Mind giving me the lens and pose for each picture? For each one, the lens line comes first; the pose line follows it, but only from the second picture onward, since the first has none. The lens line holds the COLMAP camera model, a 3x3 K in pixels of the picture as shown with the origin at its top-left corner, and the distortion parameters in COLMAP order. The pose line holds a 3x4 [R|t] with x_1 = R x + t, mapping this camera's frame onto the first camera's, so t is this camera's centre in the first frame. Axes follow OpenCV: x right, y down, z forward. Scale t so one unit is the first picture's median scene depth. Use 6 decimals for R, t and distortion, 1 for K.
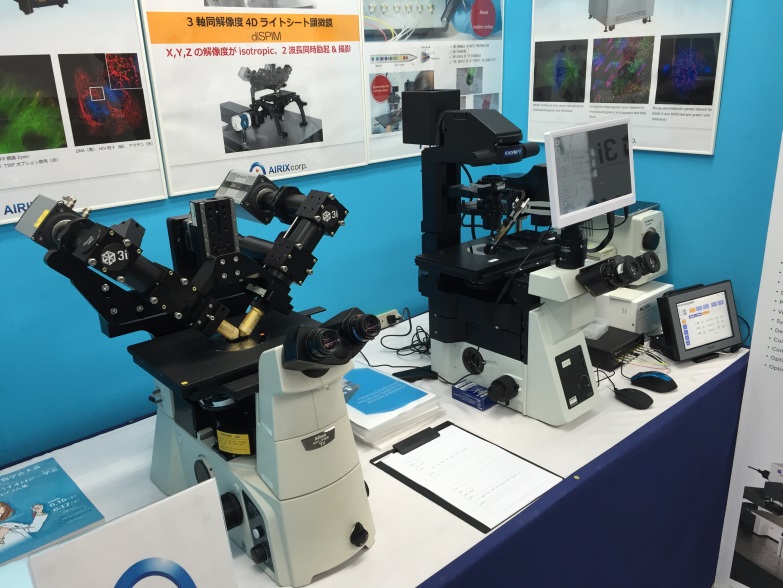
lens RADIAL K [[667.0, 0, 393.3], [0, 667.0, 297.1], [0, 0, 1]] dist [0.042017, -0.008550]
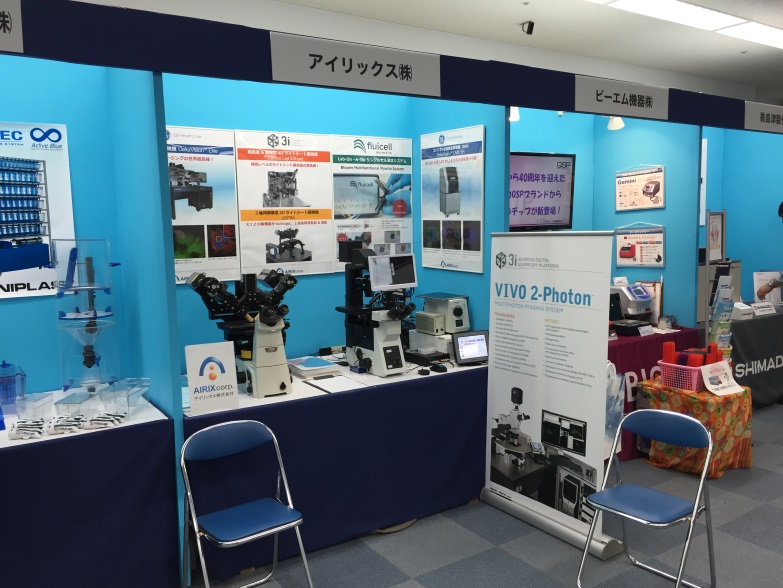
lens RADIAL K [[667.0, 0, 394.6], [0, 667.0, 294.1], [0, 0, 1]] dist [0.042017, -0.008550]
pose [[0.986938, 0.040503, -0.155926, 0.583844], [-0.072877, 0.975431, -0.207901, 0.358996], [0.143675, 0.216549, 0.965642, -1.229678]]
